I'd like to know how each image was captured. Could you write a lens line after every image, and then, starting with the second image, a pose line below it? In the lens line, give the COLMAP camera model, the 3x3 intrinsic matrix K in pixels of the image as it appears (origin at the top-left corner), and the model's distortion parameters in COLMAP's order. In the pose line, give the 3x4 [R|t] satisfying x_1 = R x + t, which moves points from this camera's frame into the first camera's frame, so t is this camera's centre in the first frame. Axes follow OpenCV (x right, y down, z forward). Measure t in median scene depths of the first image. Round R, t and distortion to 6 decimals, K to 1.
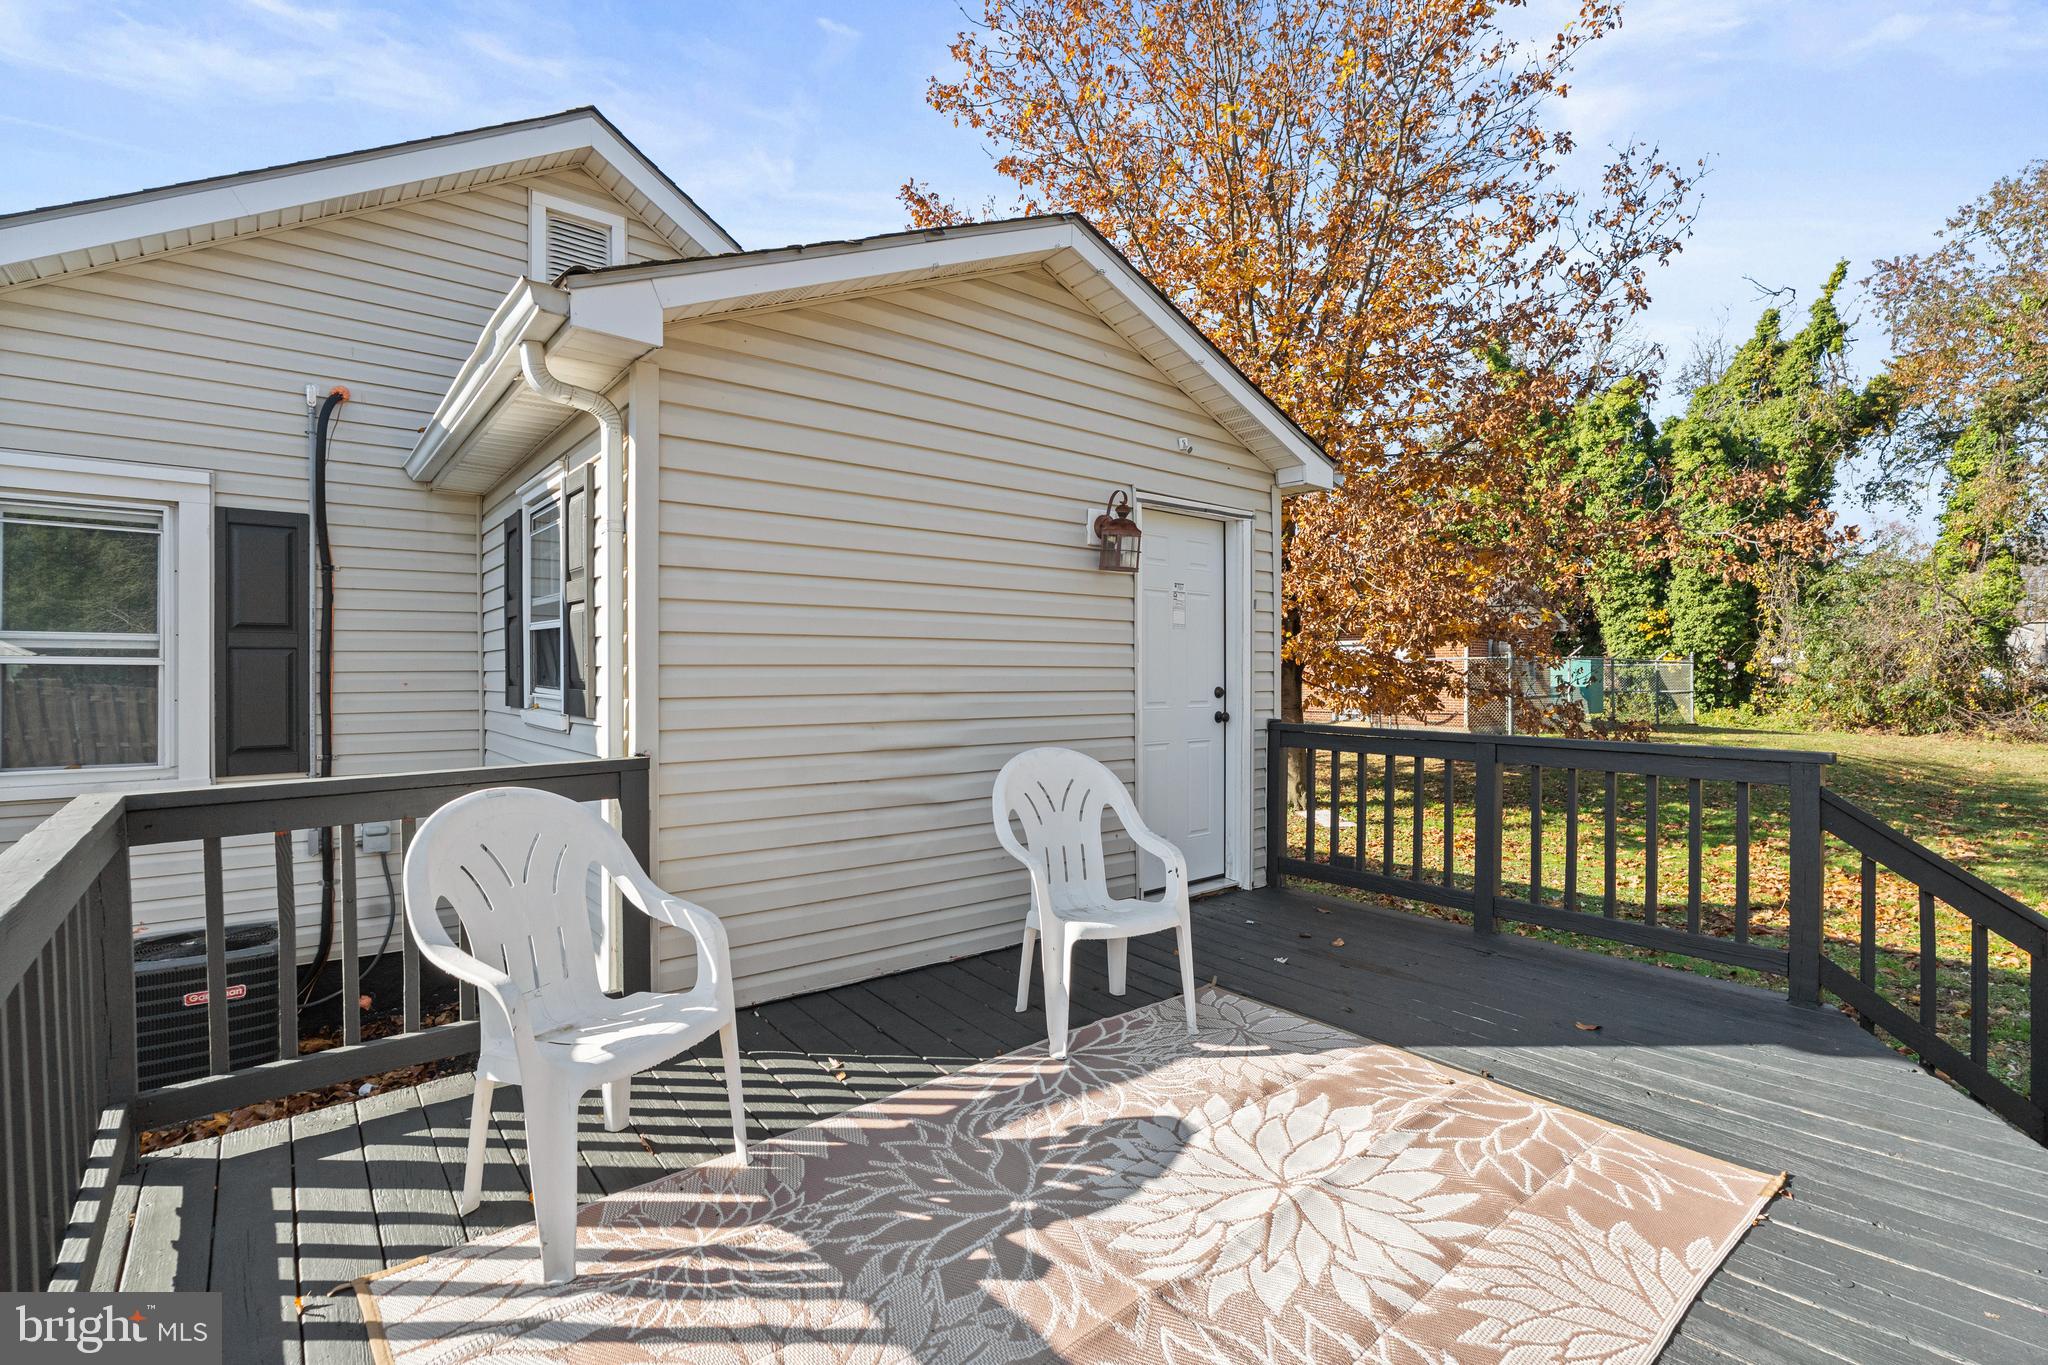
lens RADIAL K [[912.6, 0, 1024.0], [0, 912.6, 682.5], [0, 0, 1]] dist [0.001361, 0.000186]
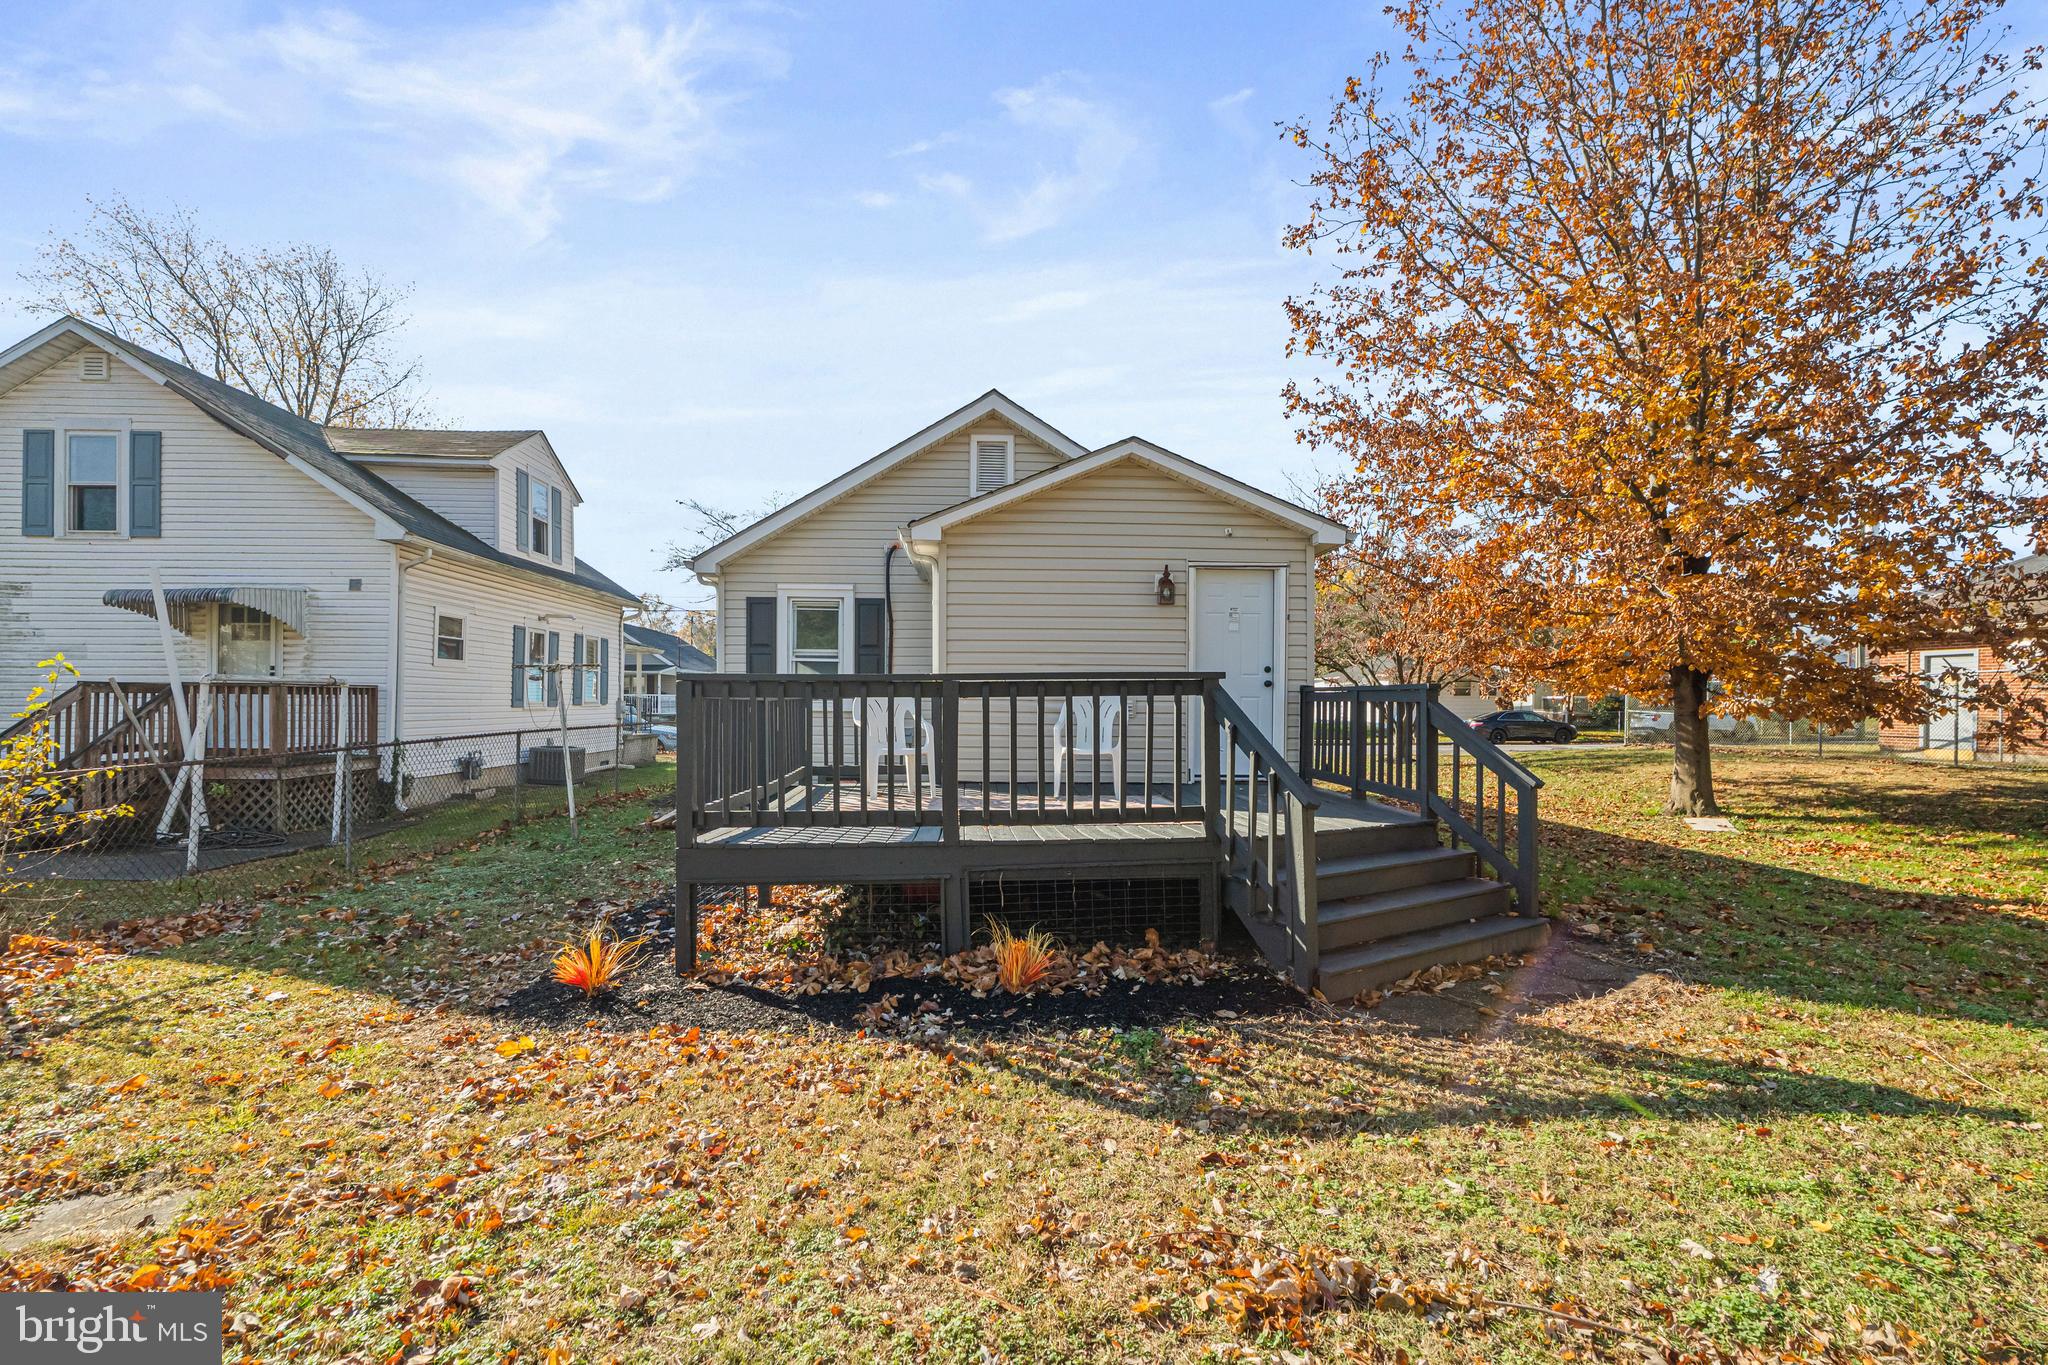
lens RADIAL K [[912.6, 0, 1024.0], [0, 912.6, 682.5], [0, 0, 1]] dist [0.001361, 0.000186]
pose [[0.808005, -0.005176, -0.589153, 0.888413], [-0.009383, 0.999722, -0.021652, 0.080075], [0.589101, 0.023023, 0.807731, -0.679632]]
